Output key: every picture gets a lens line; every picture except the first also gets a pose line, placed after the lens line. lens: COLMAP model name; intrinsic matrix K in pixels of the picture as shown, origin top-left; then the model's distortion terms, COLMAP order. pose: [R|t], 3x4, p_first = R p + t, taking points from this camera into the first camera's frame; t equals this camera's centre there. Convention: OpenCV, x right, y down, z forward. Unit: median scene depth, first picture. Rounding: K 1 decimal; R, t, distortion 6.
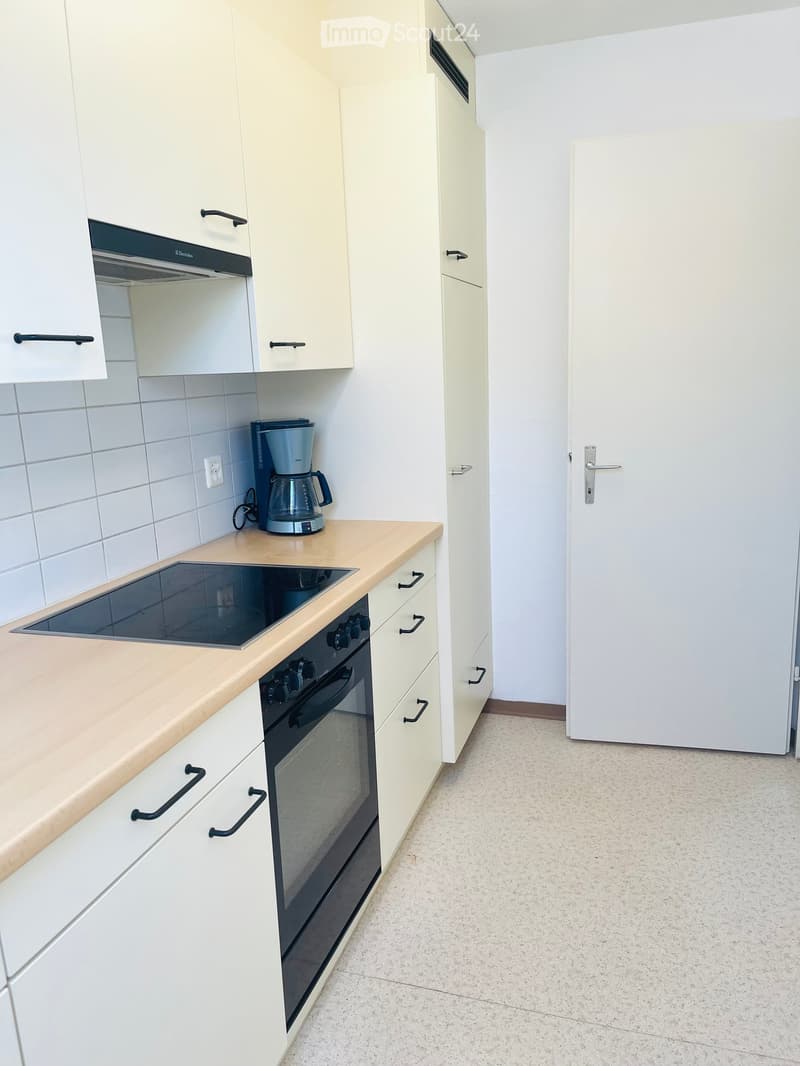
lens RADIAL K [[815.7, 0, 399.1], [0, 815.7, 553.1], [0, 0, 1]] dist [0.020131, -0.004757]
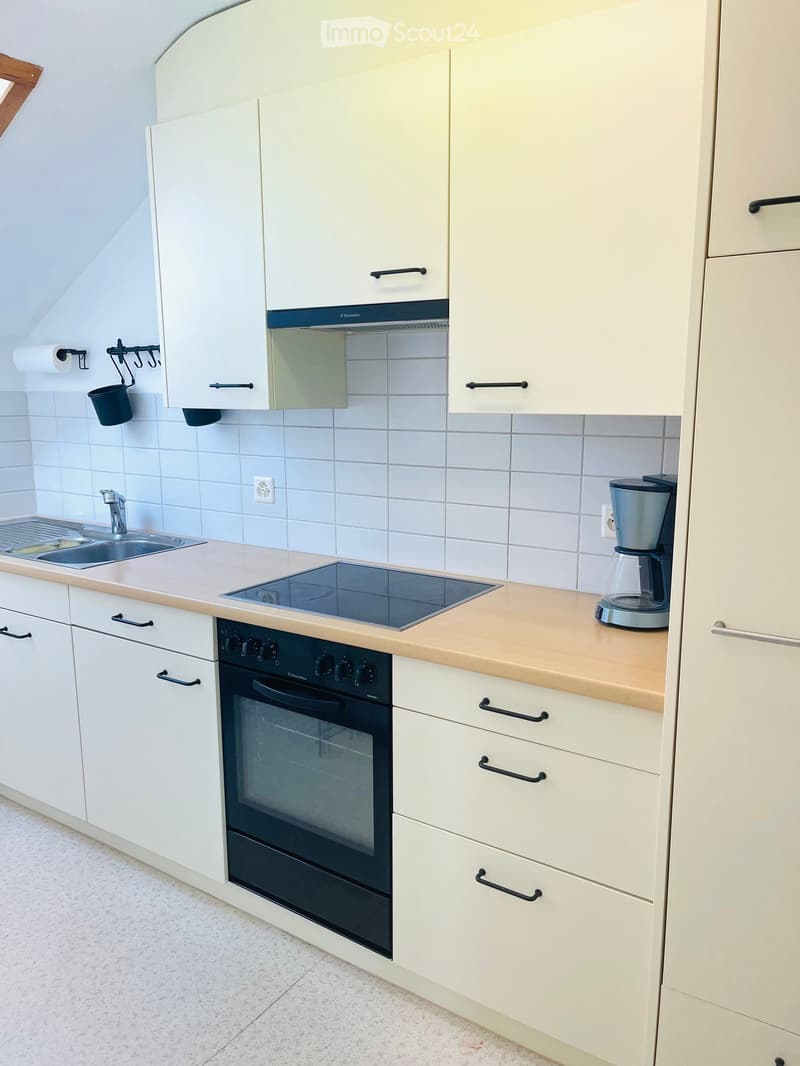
lens RADIAL K [[815.7, 0, 399.1], [0, 815.7, 553.1], [0, 0, 1]] dist [0.020131, -0.004757]
pose [[-0.276075, 0.232129, -0.932683, 0.849021], [-0.203647, 0.934237, 0.292796, -0.357780], [0.939314, 0.270772, -0.210647, 1.260066]]
